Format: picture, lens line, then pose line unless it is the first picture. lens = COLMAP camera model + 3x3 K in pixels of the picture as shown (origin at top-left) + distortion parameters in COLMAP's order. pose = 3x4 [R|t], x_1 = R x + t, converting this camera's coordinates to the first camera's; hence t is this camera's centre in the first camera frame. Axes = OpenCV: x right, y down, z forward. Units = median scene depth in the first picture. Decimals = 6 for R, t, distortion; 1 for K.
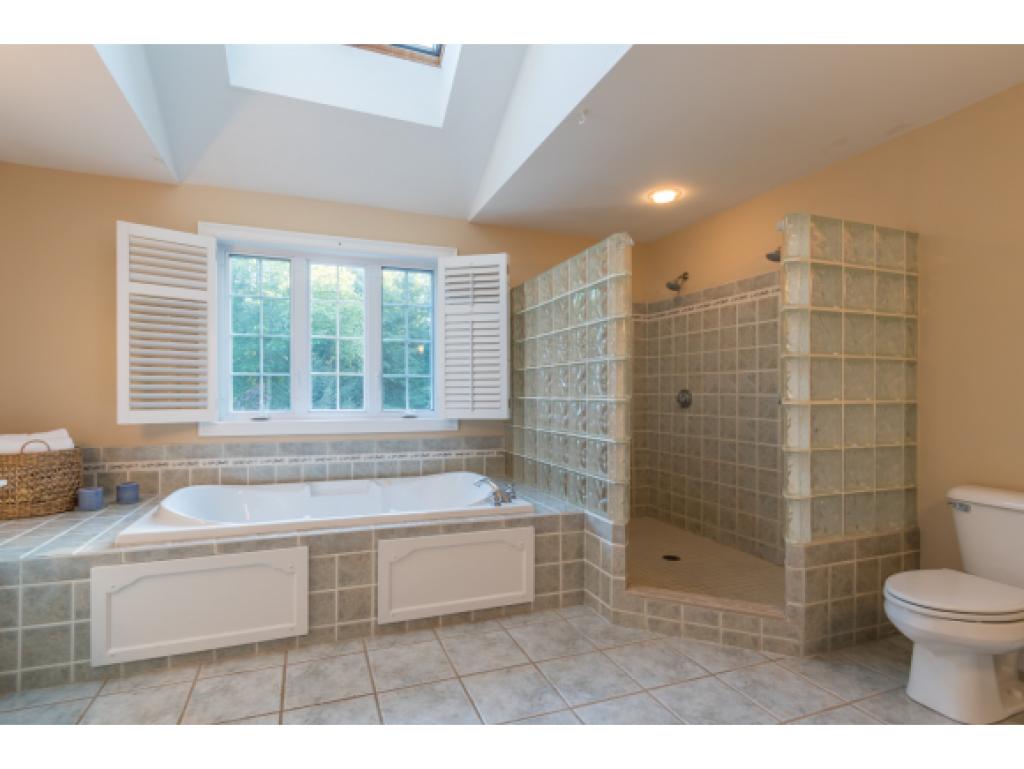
lens RADIAL K [[464.8, 0, 511.7], [0, 464.8, 405.9], [0, 0, 1]] dist [-0.001920, -0.000624]
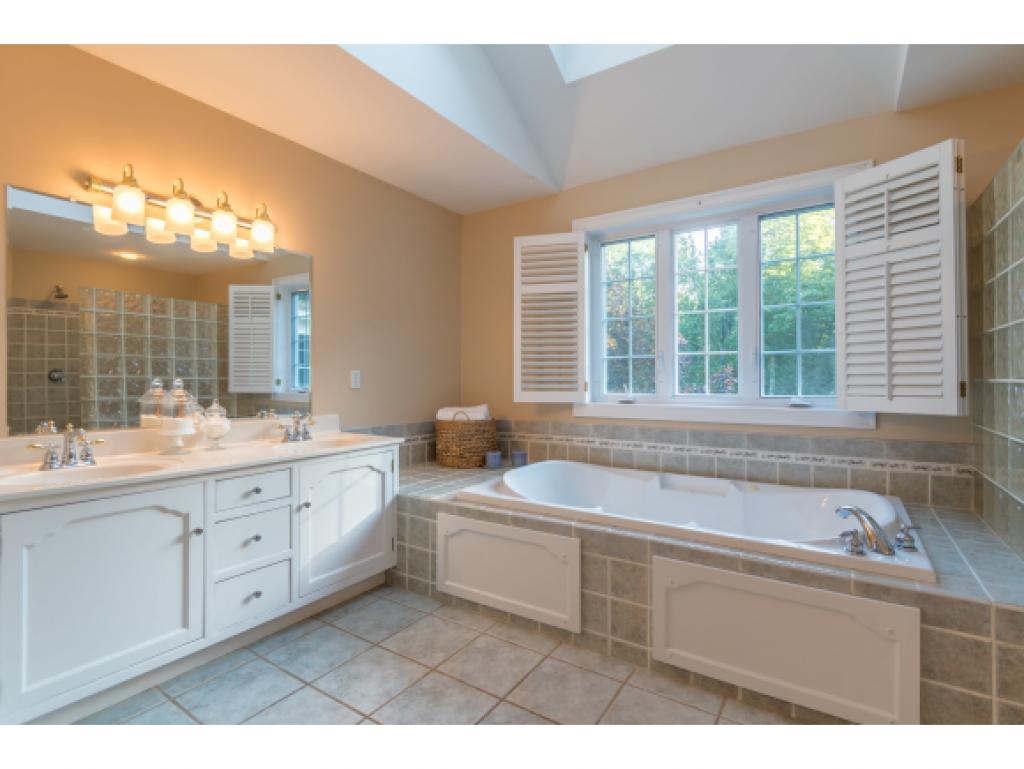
lens RADIAL K [[492.2, 0, 512.0], [0, 492.2, 384.5], [0, 0, 1]] dist [-0.001494, -0.000451]
pose [[0.602559, 0.004862, -0.798059, 0.168895], [-0.013557, 0.999900, -0.004144, -0.001791], [0.797959, 0.013316, 0.602564, 0.186582]]
